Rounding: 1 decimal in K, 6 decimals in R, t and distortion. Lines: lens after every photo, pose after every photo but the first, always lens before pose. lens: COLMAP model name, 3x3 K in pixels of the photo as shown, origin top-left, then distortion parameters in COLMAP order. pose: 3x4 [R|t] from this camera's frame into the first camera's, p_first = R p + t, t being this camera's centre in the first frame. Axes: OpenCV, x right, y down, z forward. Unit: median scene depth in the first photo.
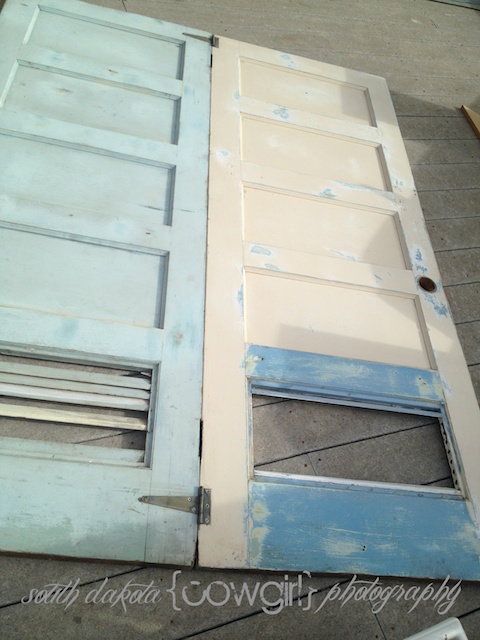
lens RADIAL K [[595.8, 0, 240.0], [0, 595.8, 320.0], [0, 0, 1]] dist [-0.008200, -0.004372]
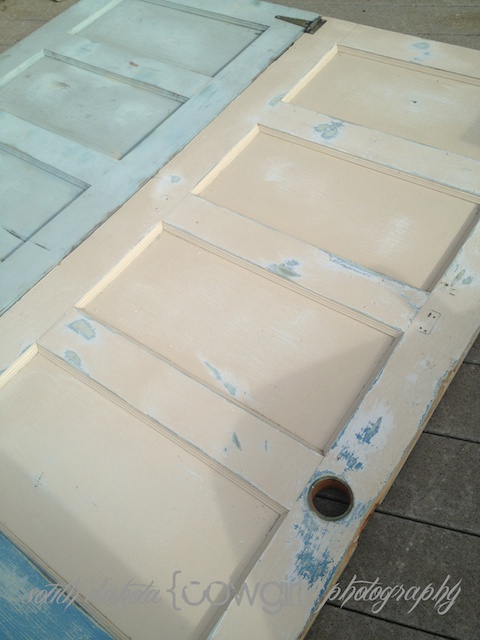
lens RADIAL K [[530.8, 0, 240.0], [0, 530.8, 320.0], [0, 0, 1]] dist [0.080854, -0.122922]
pose [[0.730760, 0.280566, -0.622312, 0.471665], [-0.281587, 0.954352, 0.099607, -0.210364], [0.621851, 0.102446, 0.776406, 0.589251]]
